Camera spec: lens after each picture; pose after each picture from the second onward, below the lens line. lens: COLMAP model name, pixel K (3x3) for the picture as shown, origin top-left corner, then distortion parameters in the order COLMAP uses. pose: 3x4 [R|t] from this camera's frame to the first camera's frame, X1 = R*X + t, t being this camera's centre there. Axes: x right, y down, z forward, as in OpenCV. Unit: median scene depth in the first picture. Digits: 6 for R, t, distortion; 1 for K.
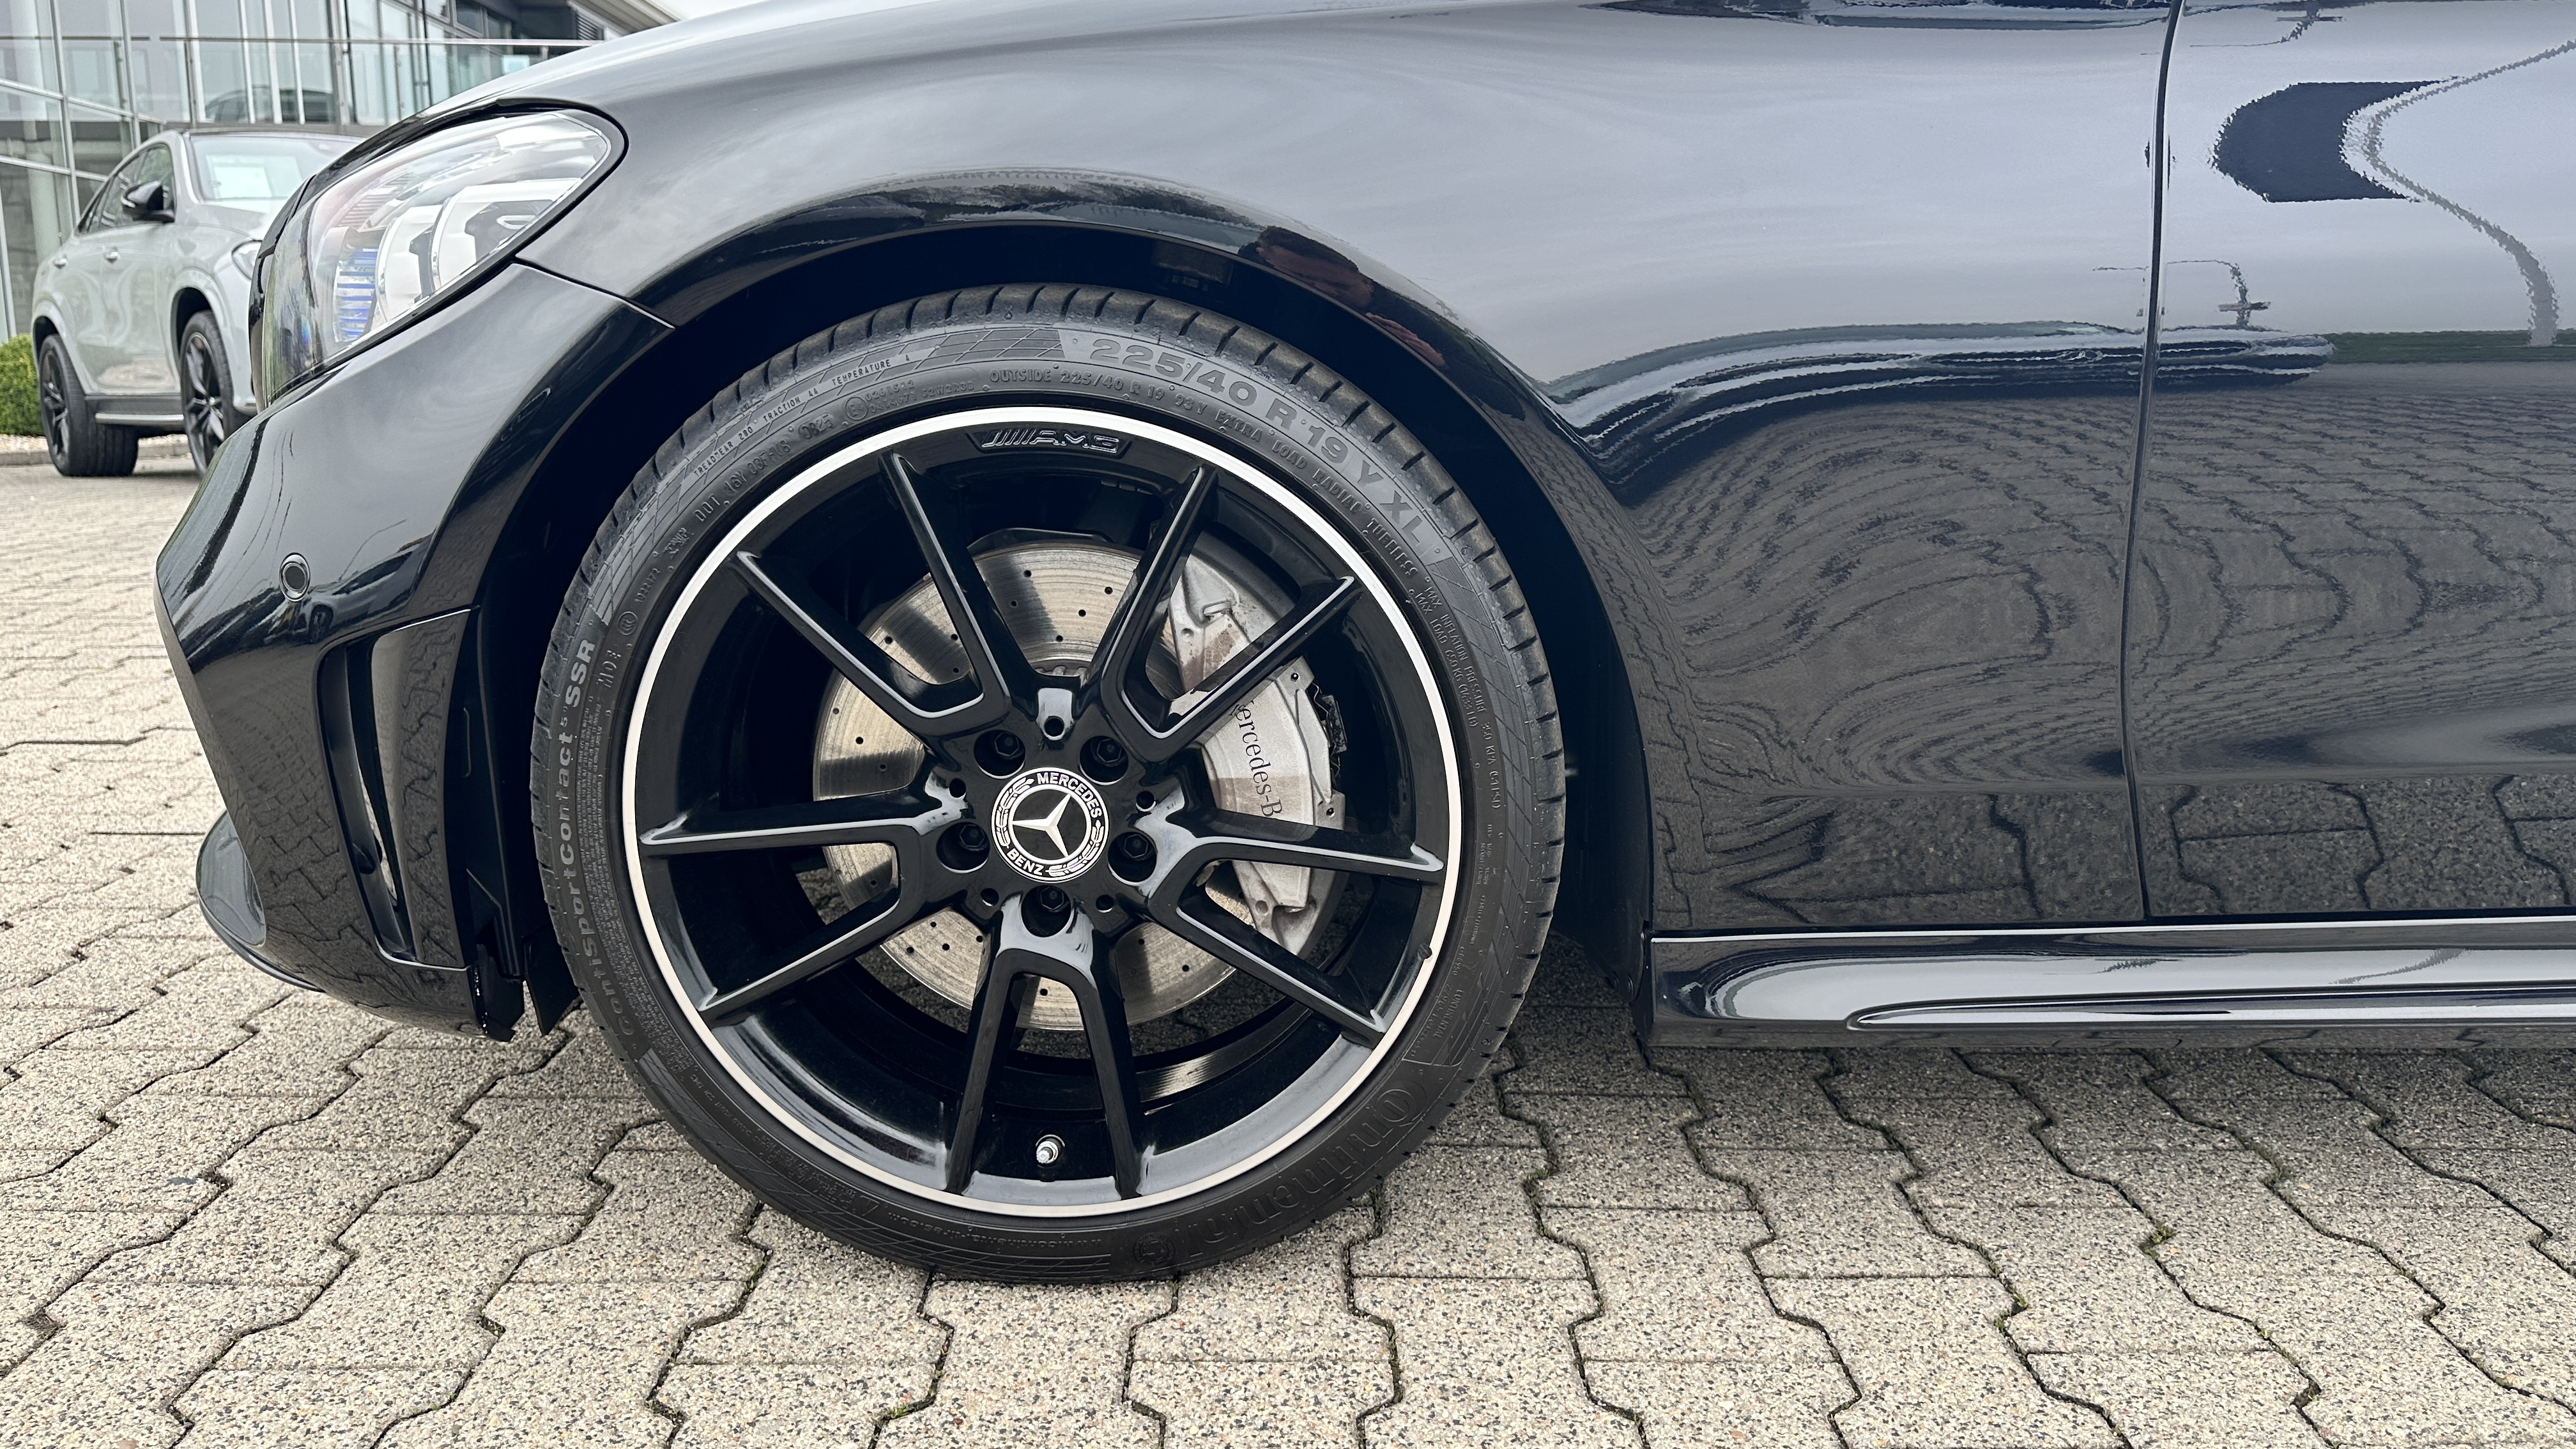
lens RADIAL K [[1766.5, 0, 1330.4], [0, 1766.5, 770.0], [0, 0, 1]] dist [0.056953, -0.074359]
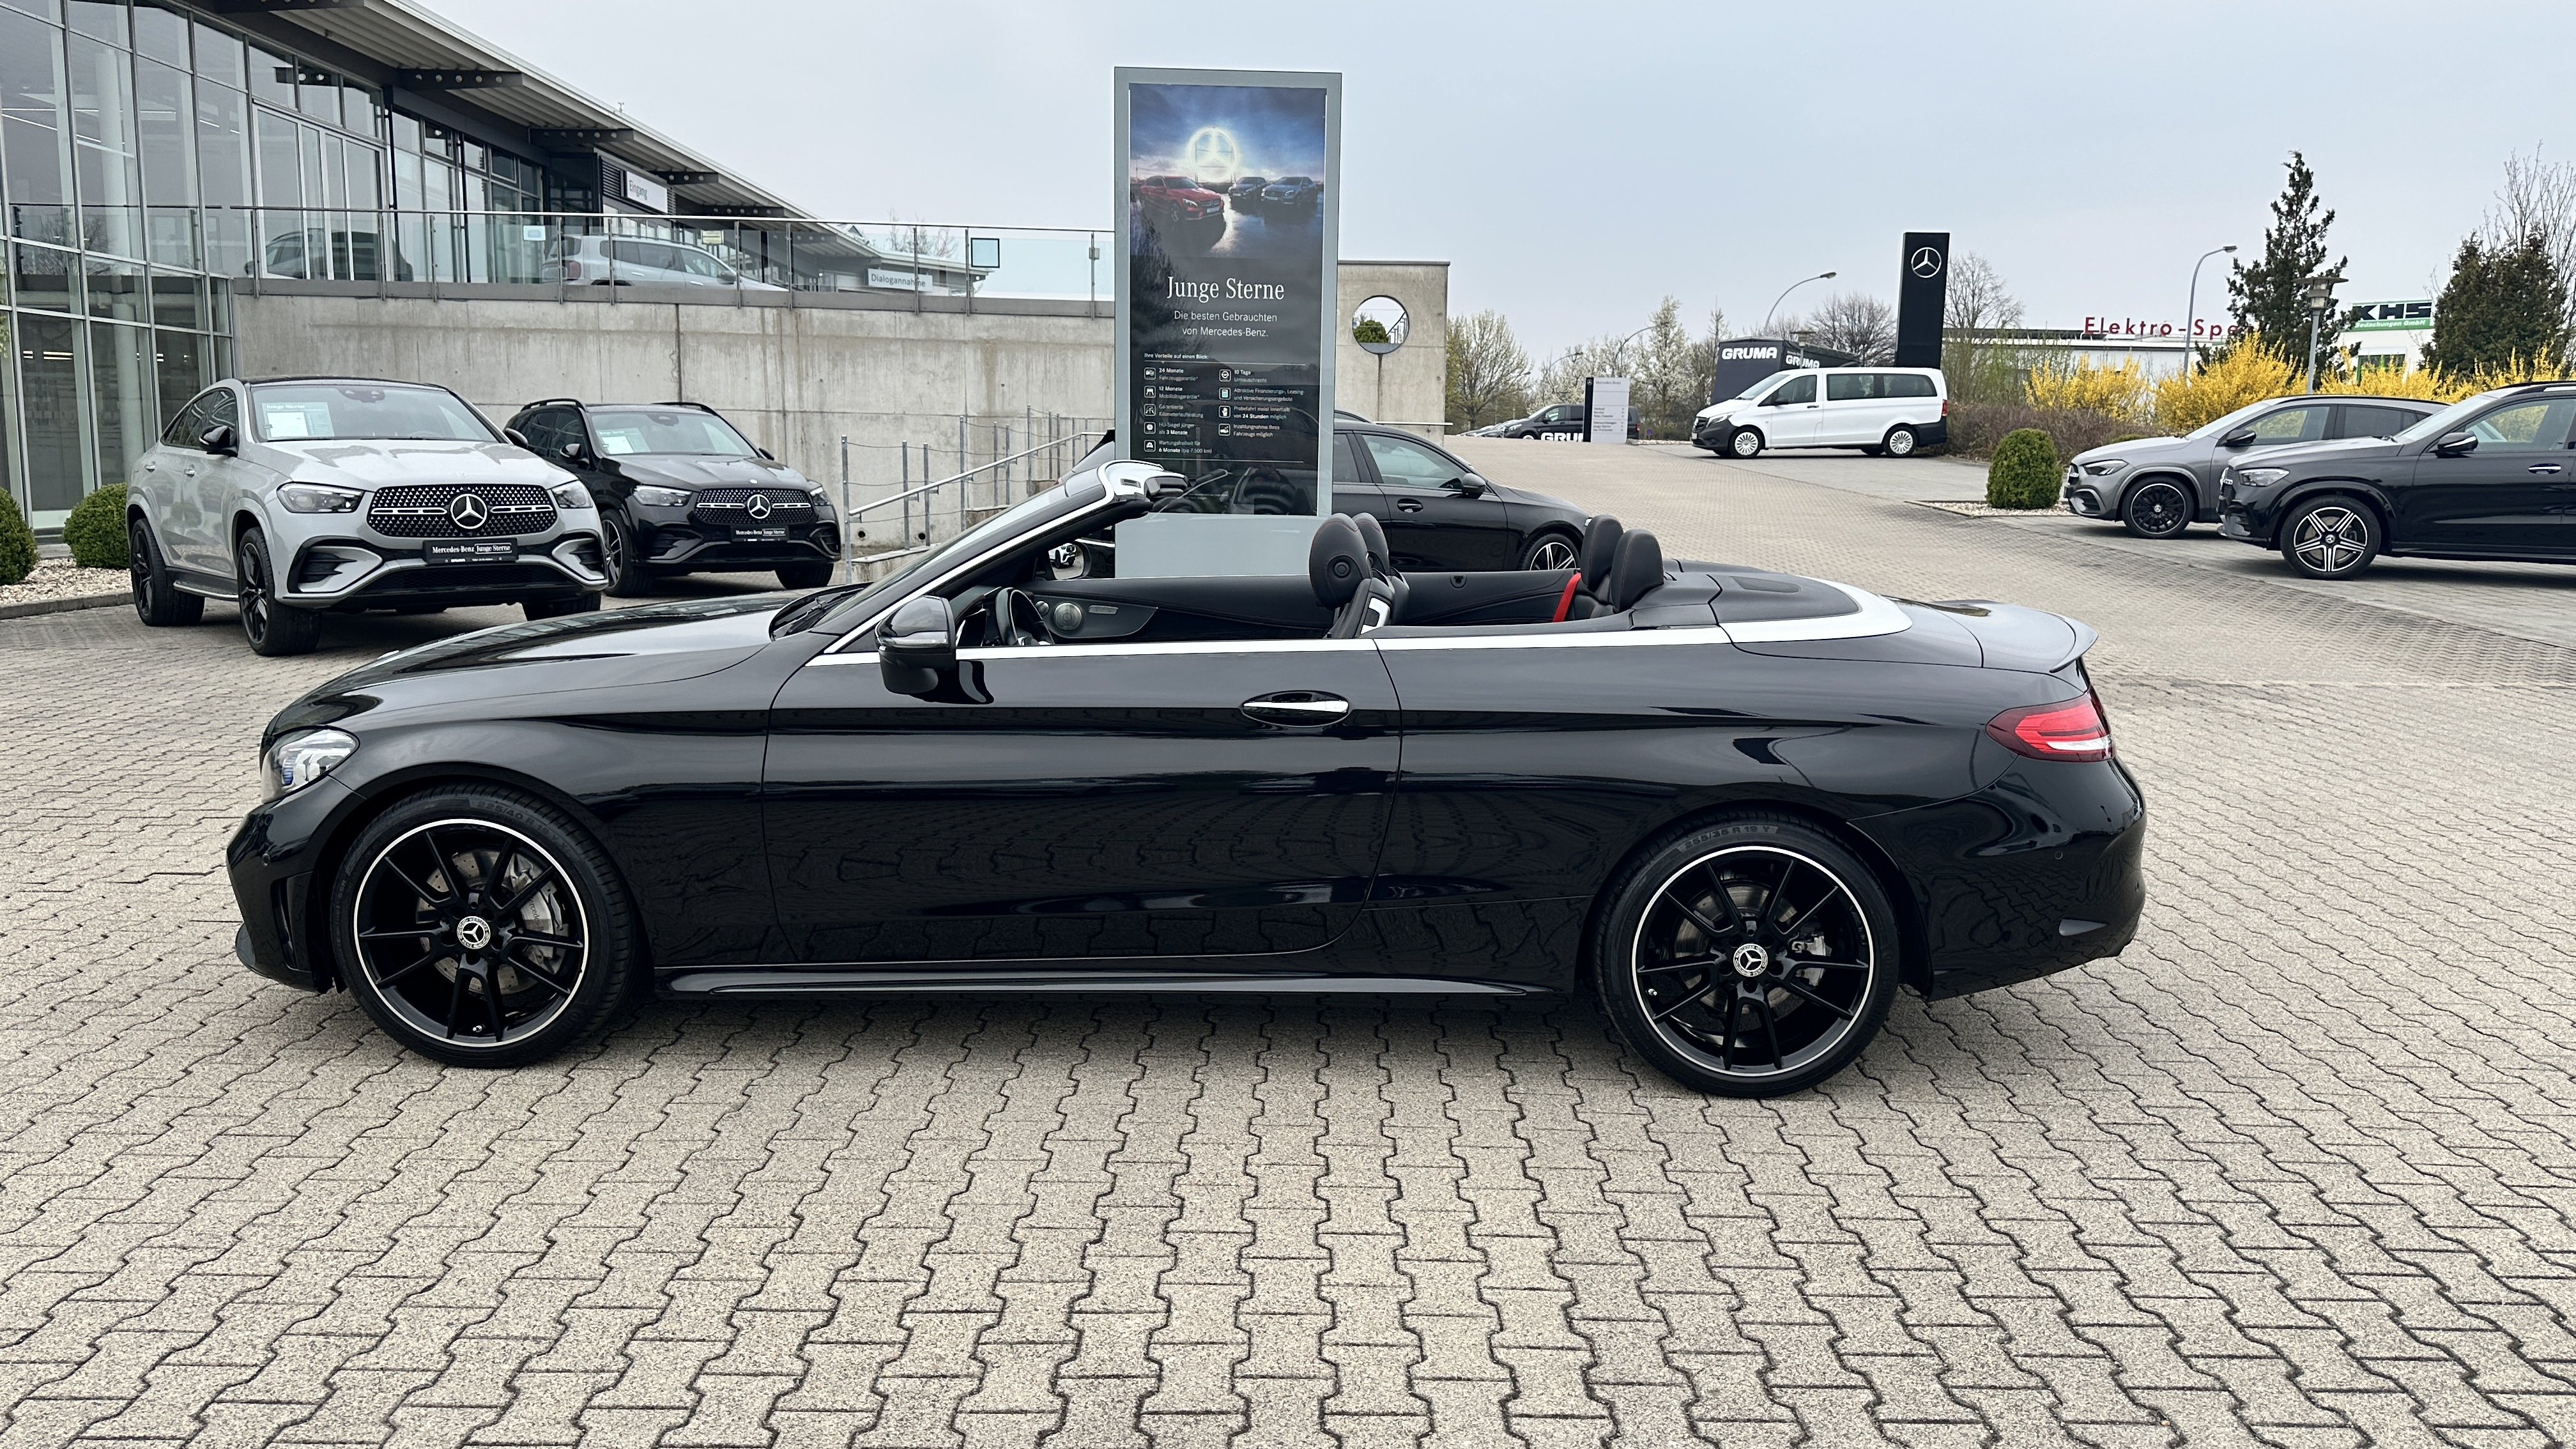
lens RADIAL K [[1766.5, 0, 1267.5], [0, 1766.5, 764.4], [0, 0, 1]] dist [0.056953, -0.074359]
pose [[0.998951, 0.014425, -0.043467, 1.456641], [-0.016358, 0.998878, -0.044450, -0.159177], [0.042777, 0.045114, 0.998066, -2.303347]]
